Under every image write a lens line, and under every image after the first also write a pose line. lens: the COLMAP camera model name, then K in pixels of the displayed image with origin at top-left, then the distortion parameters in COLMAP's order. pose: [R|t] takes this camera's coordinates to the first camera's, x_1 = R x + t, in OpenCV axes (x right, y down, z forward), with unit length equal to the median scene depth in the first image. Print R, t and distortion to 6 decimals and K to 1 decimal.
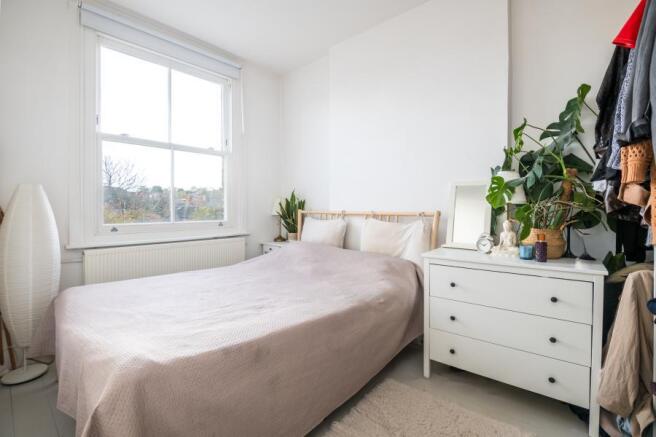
lens RADIAL K [[305.4, 0, 328.0], [0, 305.4, 198.0], [0, 0, 1]] dist [0.024697, -0.000944]
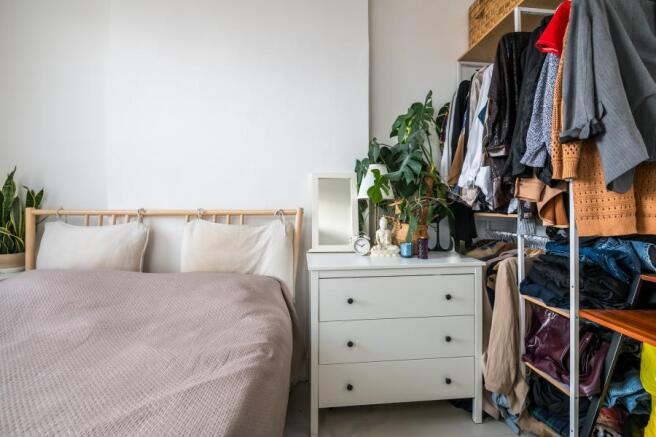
lens RADIAL K [[305.4, 0, 328.0], [0, 305.4, 198.0], [0, 0, 1]] dist [0.024697, -0.000944]
pose [[0.708347, 0.014176, 0.705722, -0.151082], [-0.020904, 0.999781, 0.000900, 0.014867], [-0.705555, -0.015390, 0.708488, 0.386948]]
